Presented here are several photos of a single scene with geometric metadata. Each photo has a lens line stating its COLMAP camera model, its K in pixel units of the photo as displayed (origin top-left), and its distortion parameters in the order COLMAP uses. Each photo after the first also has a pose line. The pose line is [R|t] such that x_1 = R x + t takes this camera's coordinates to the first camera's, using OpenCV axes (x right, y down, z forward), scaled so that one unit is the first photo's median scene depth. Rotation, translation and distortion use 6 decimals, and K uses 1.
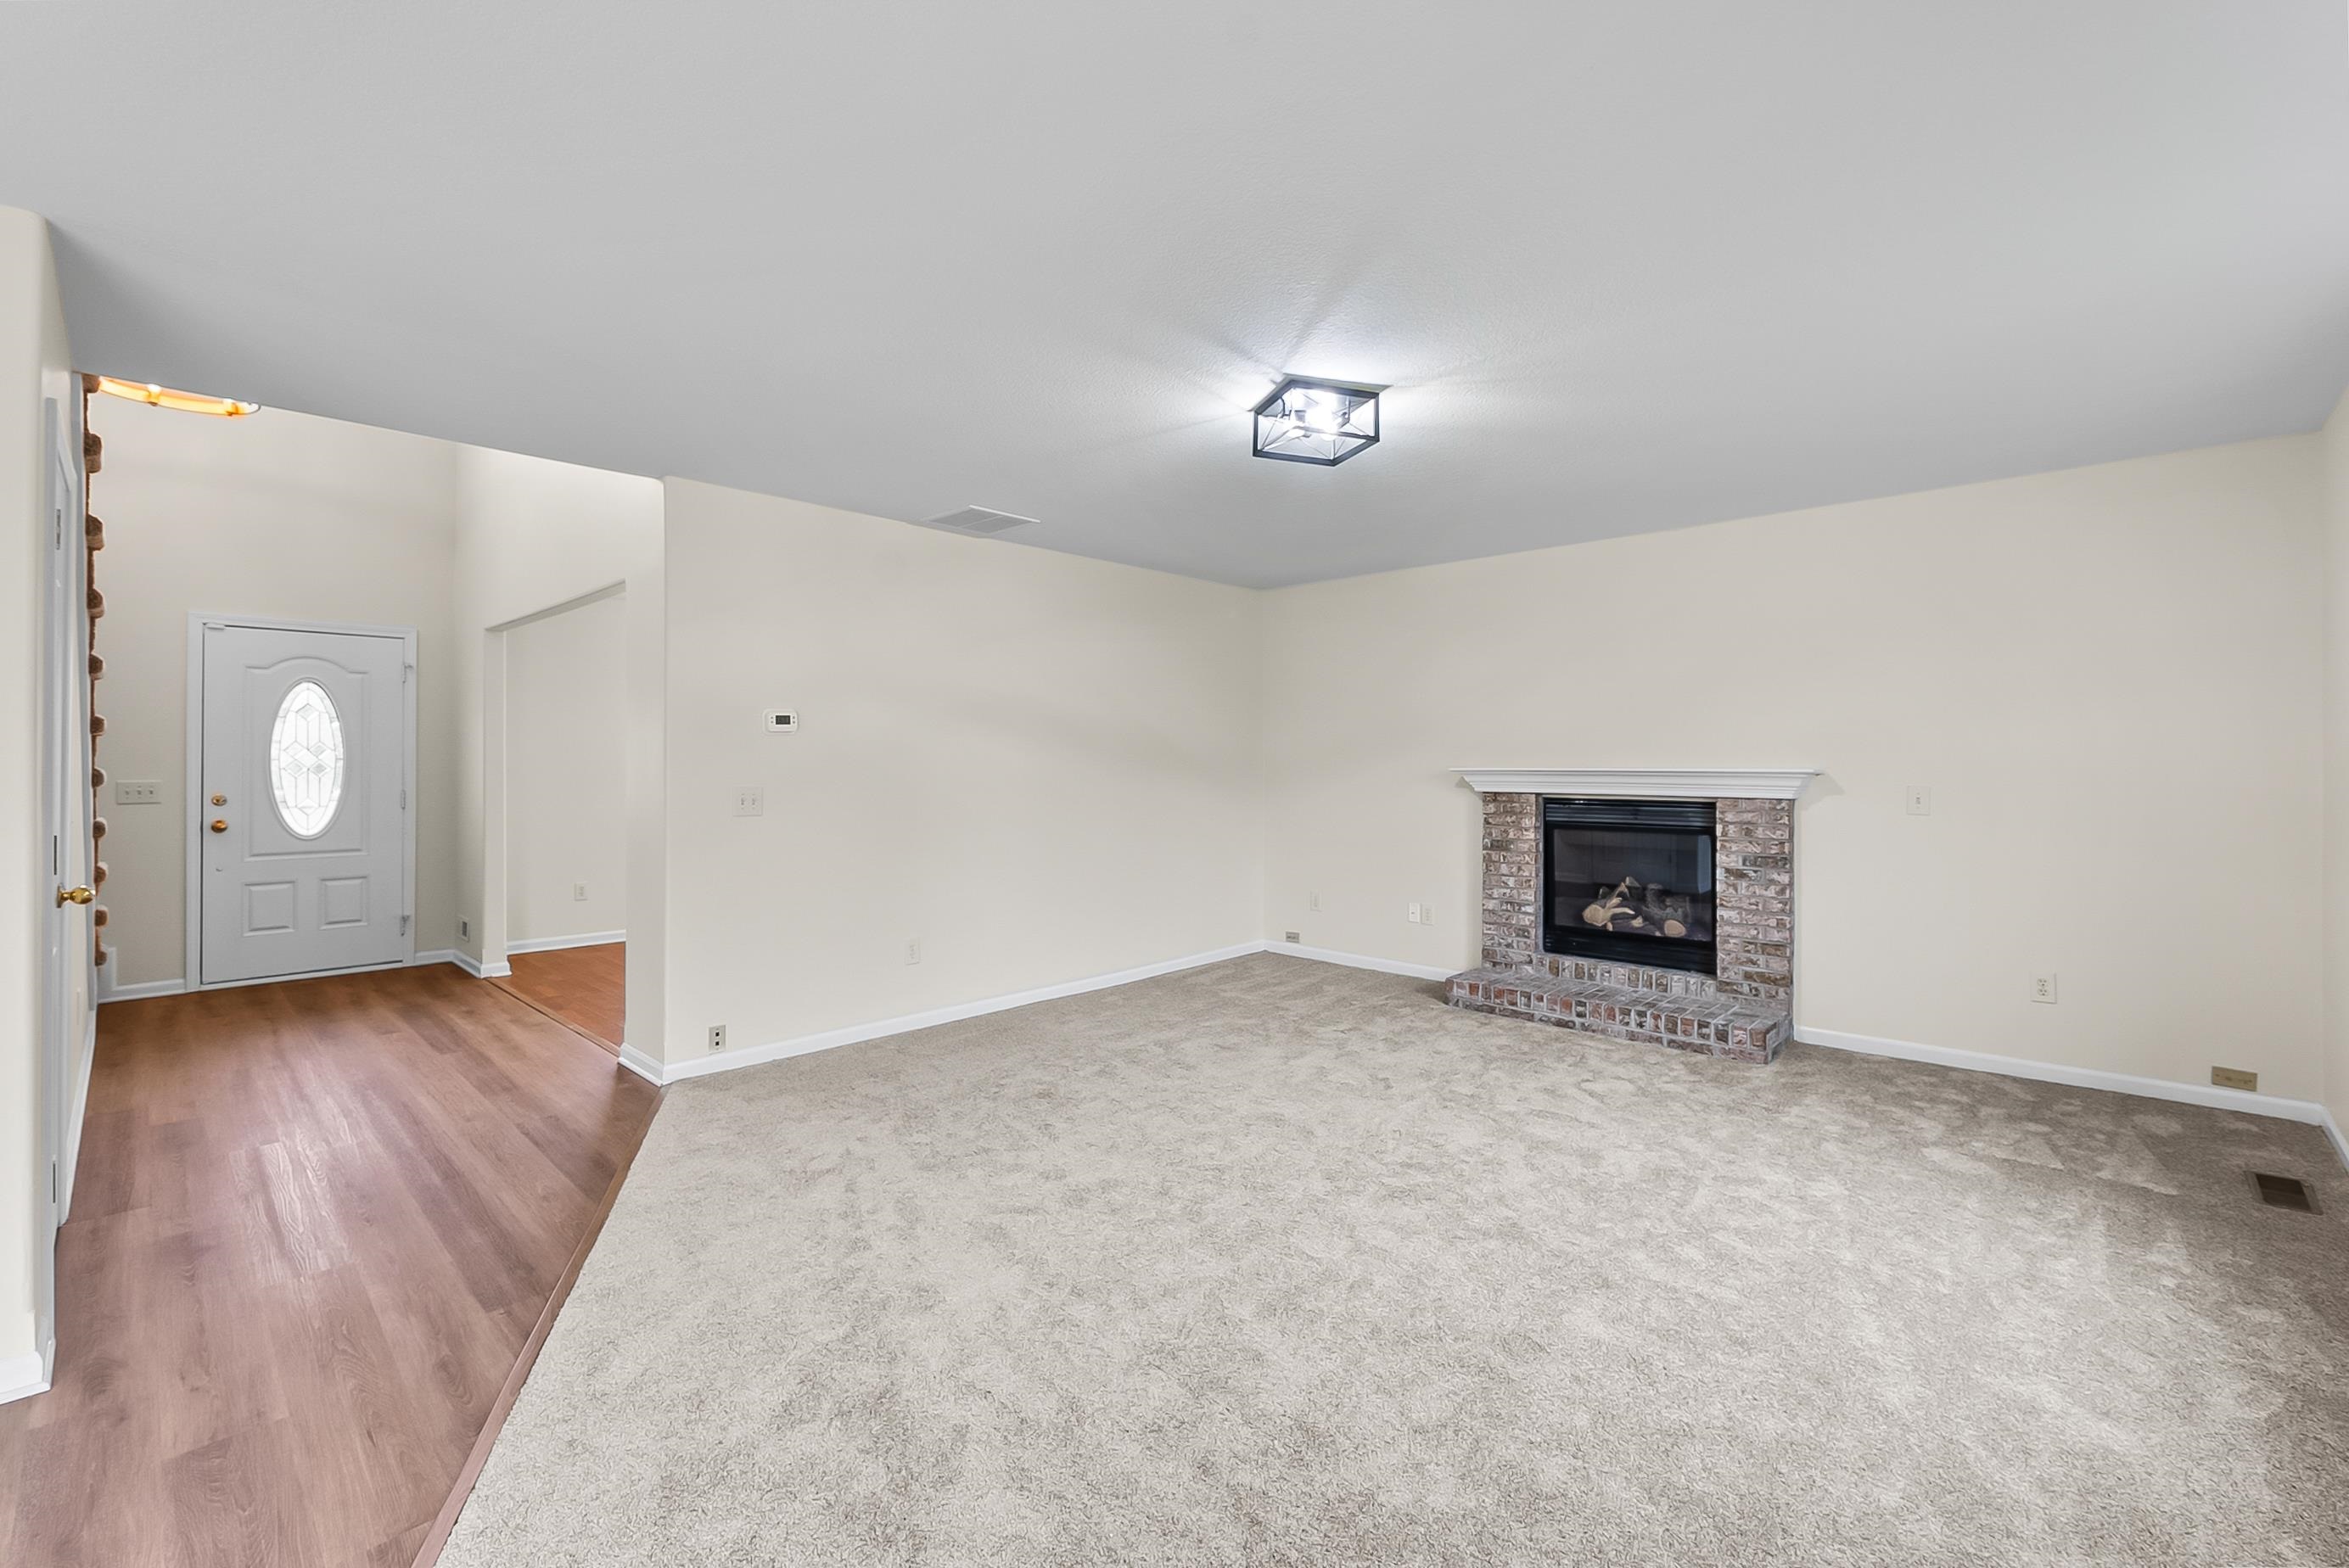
lens RADIAL K [[995.5, 0, 1167.0], [0, 995.5, 771.9], [0, 0, 1]] dist [-0.007664, -0.000037]
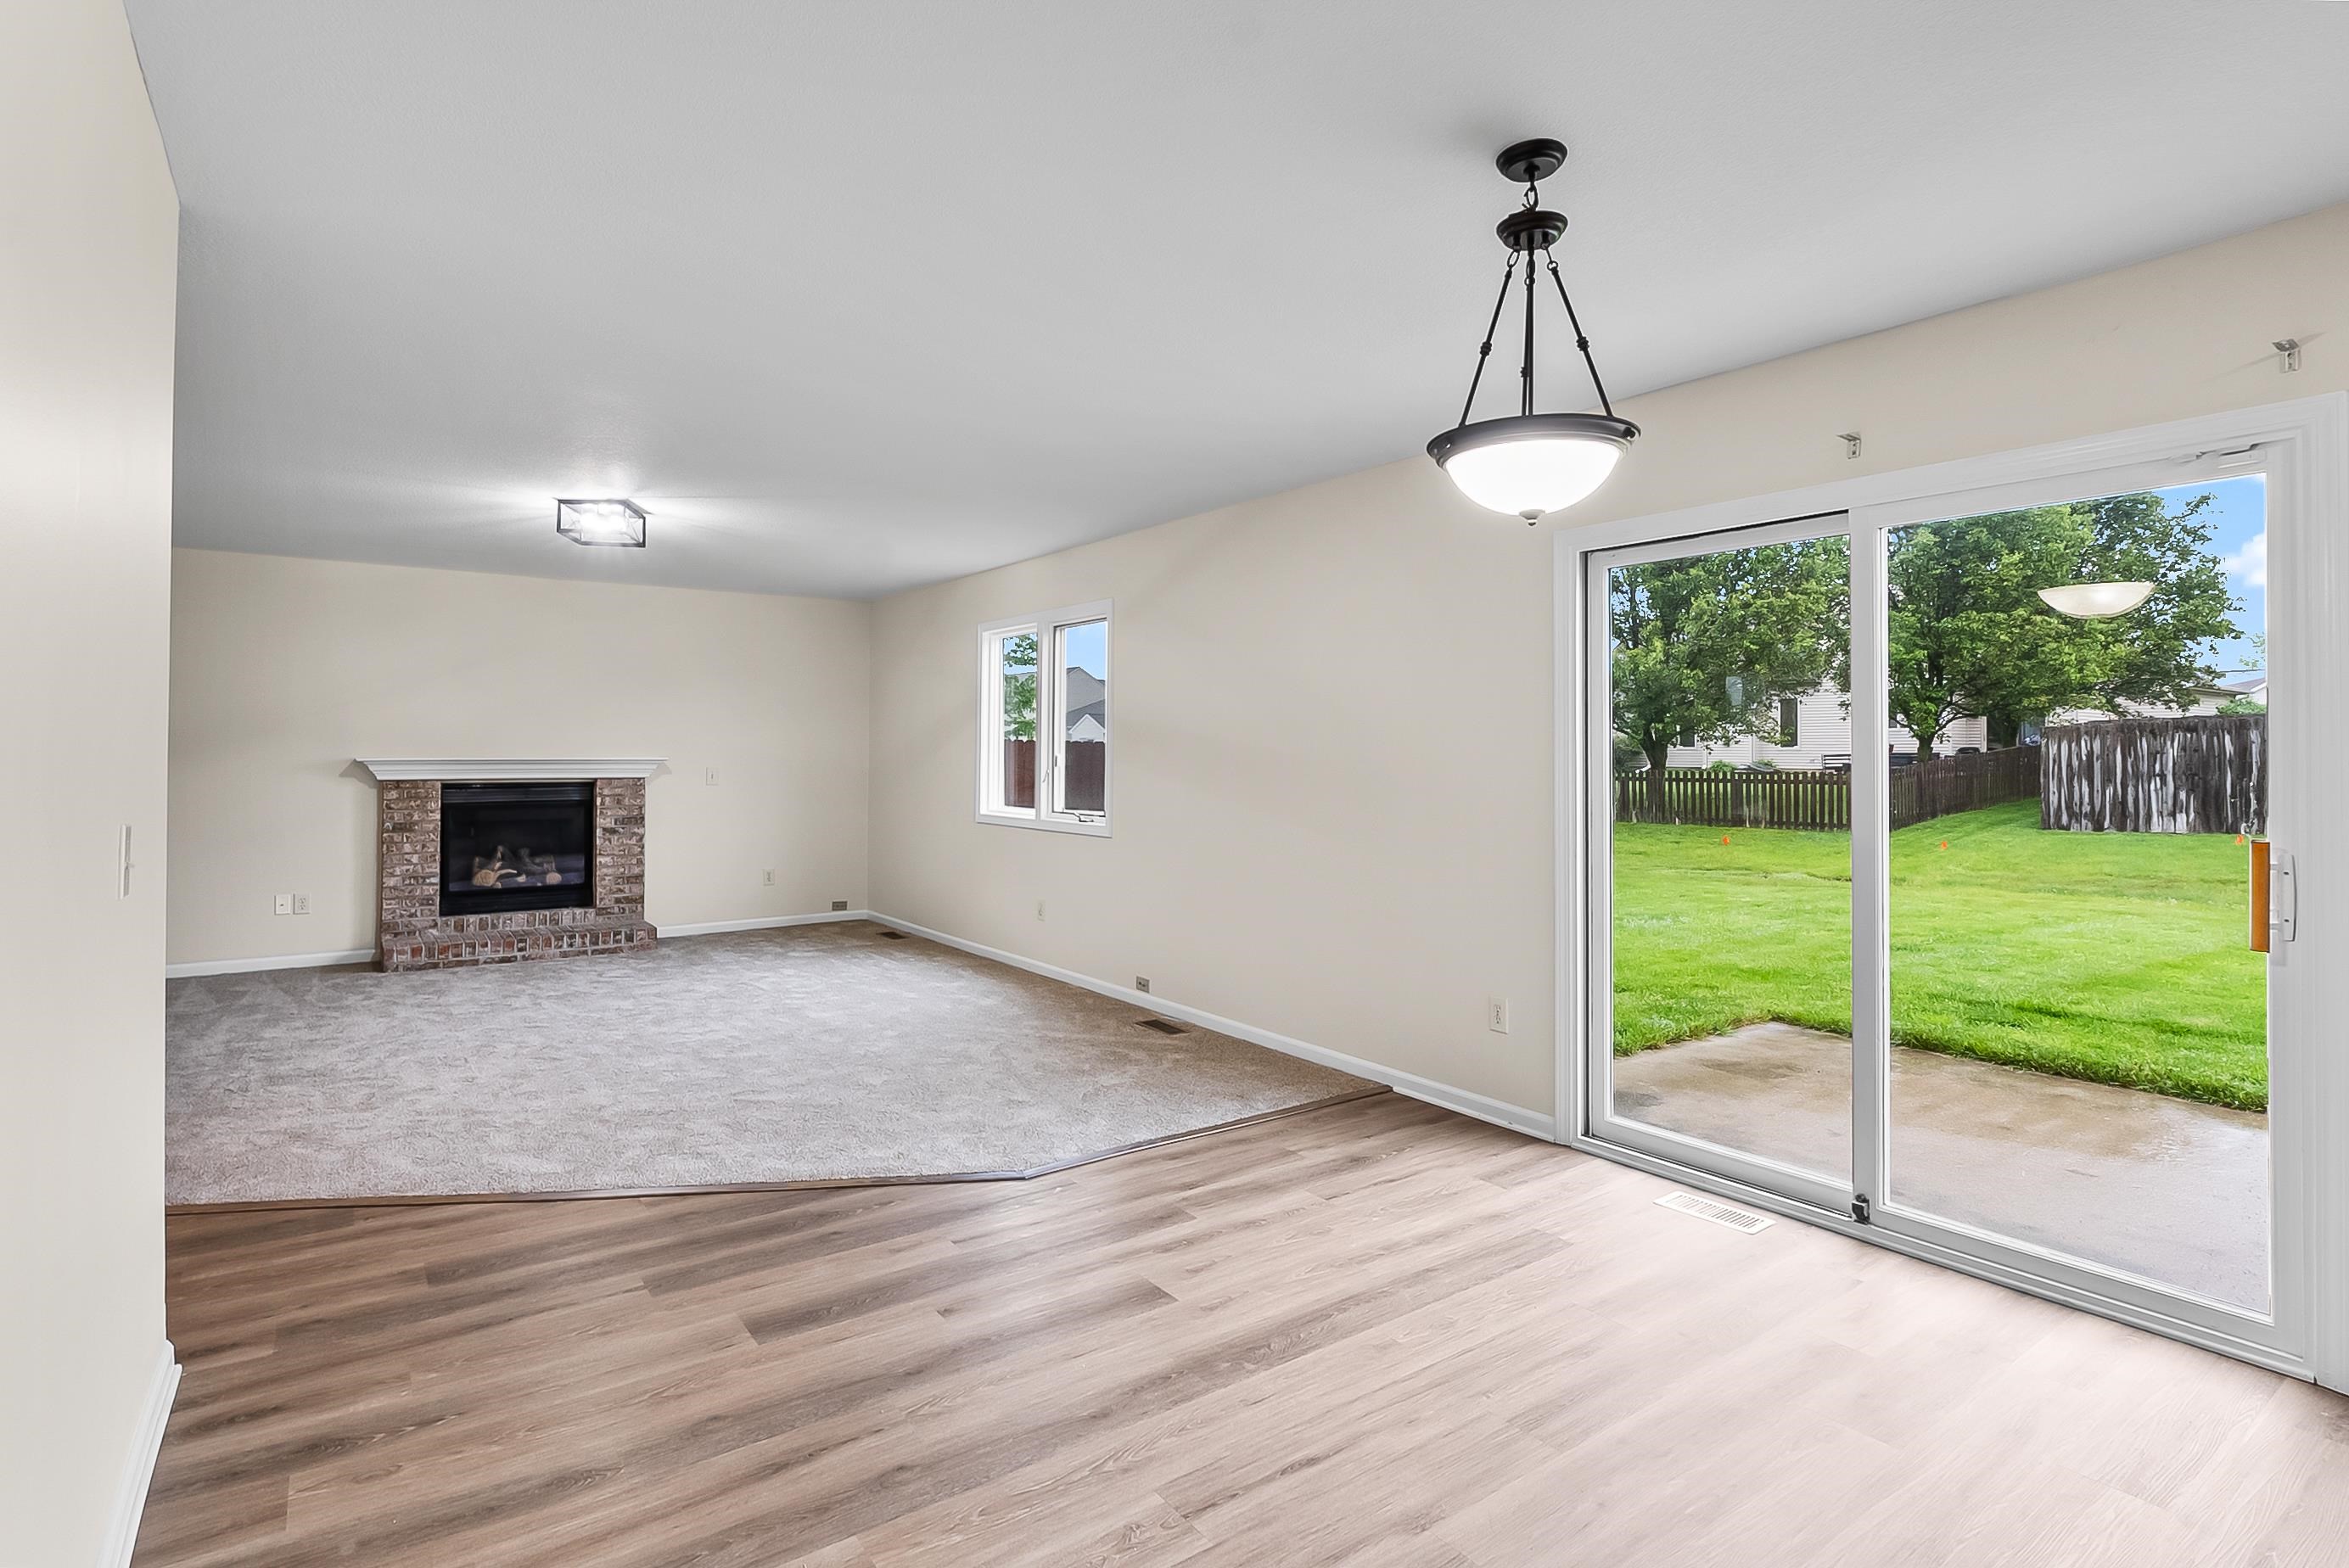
lens RADIAL K [[1183.0, 0, 1169.5], [0, 1183.0, 739.8], [0, 0, 1]] dist [0.001844, -0.000143]
pose [[0.186904, 0.013292, 0.982288, -0.950683], [0.009691, 0.999835, -0.015373, 0.004589], [-0.982330, 0.012393, 0.186744, -0.116925]]
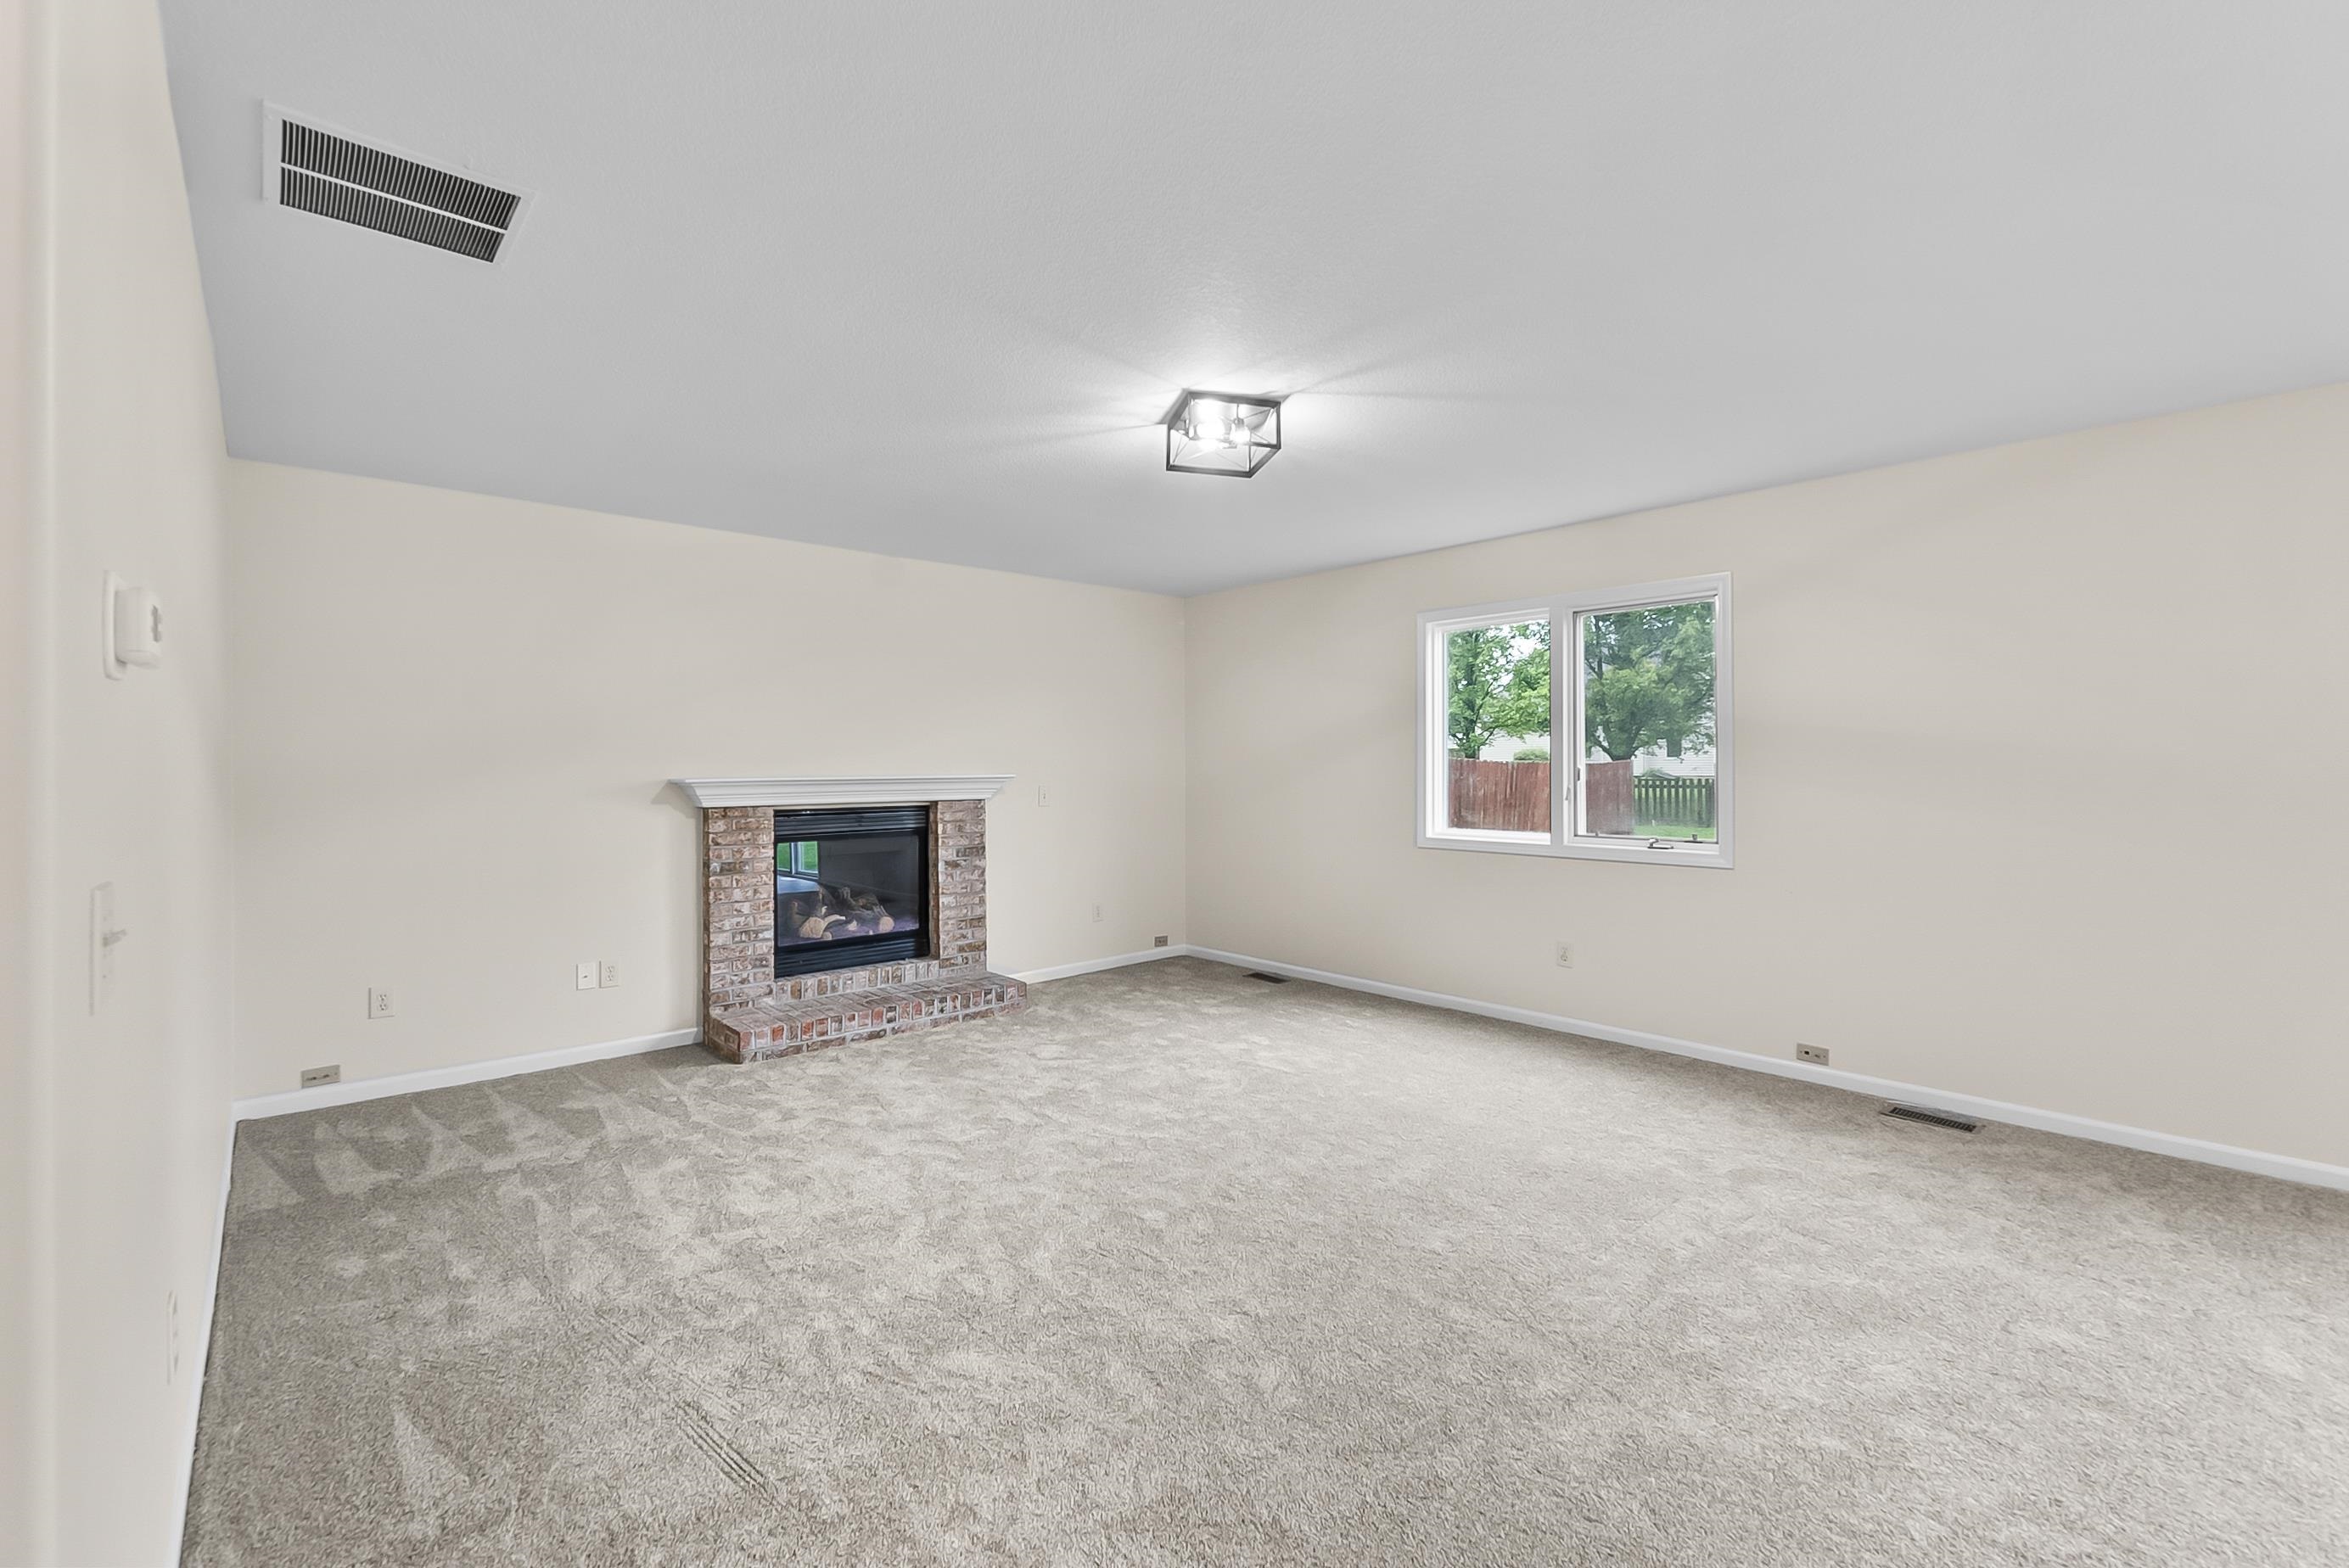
lens RADIAL K [[995.5, 0, 1167.0], [0, 995.5, 771.9], [0, 0, 1]] dist [-0.007664, -0.000037]
pose [[0.072220, -0.004103, 0.997380, -0.580216], [0.018157, 0.999831, 0.002798, -0.006185], [-0.997223, 0.017907, 0.072282, 0.650480]]
